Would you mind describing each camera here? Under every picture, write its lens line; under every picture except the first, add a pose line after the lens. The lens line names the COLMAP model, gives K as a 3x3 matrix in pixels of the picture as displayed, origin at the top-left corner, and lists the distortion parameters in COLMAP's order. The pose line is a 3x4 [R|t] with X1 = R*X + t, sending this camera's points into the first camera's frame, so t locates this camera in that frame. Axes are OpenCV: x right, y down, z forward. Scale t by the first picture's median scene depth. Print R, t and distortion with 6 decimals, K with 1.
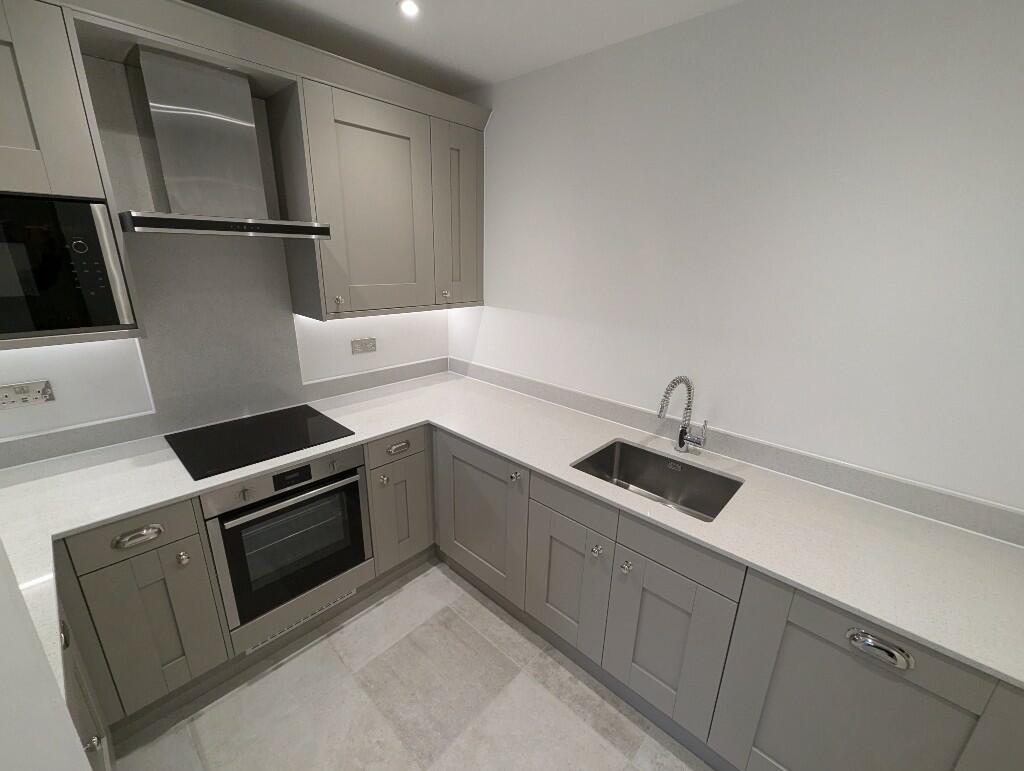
lens RADIAL K [[425.7, 0, 512.8], [0, 425.7, 389.7], [0, 0, 1]] dist [-0.003111, -0.000294]
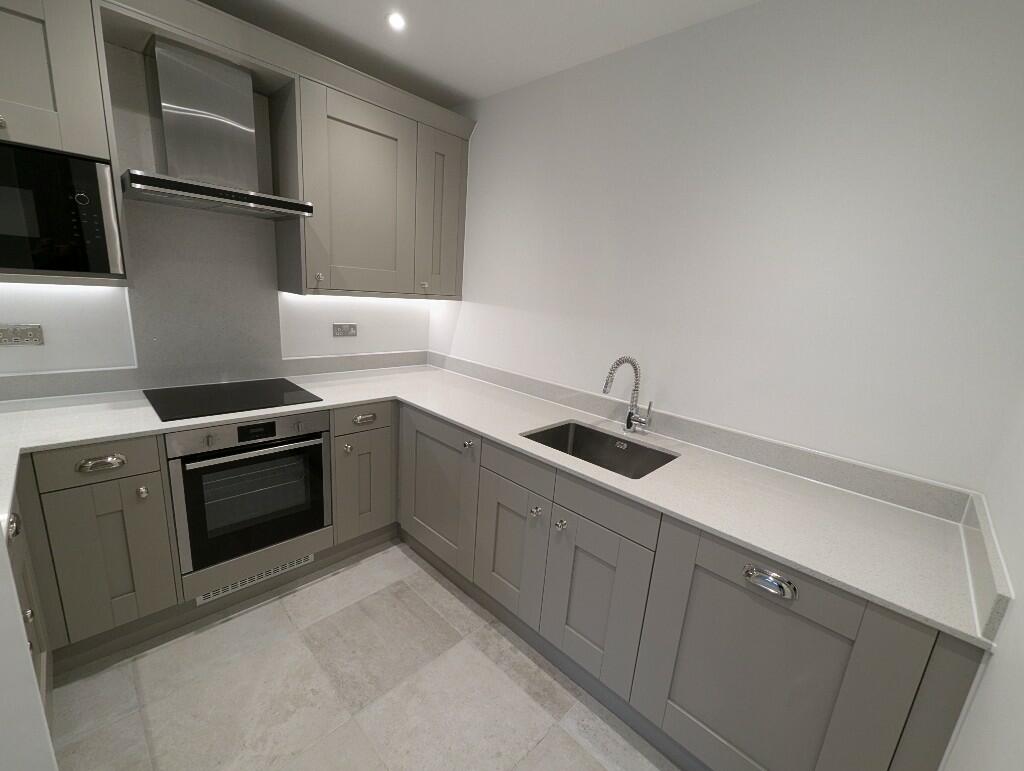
lens RADIAL K [[425.7, 0, 513.3], [0, 425.7, 390.5], [0, 0, 1]] dist [-0.003111, -0.000294]
pose [[0.998544, 0.053555, -0.006525, 0.121396], [-0.053888, 0.995896, -0.072711, 0.146909], [0.002604, 0.072957, 0.997332, -0.063433]]
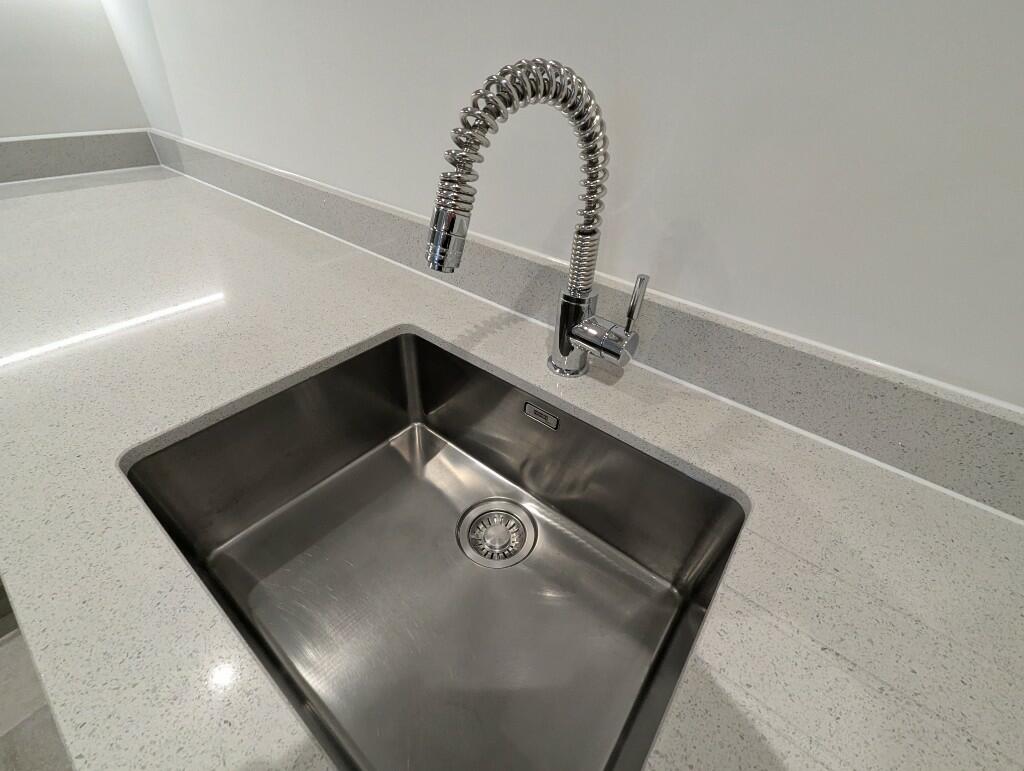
lens RADIAL K [[425.7, 0, 512.6], [0, 425.7, 389.5], [0, 0, 1]] dist [-0.003111, -0.000294]
pose [[0.997006, -0.030260, 0.071161, 0.359026], [0.003209, 0.935652, 0.352909, 0.045996], [-0.077261, -0.351624, 0.932948, 0.745569]]
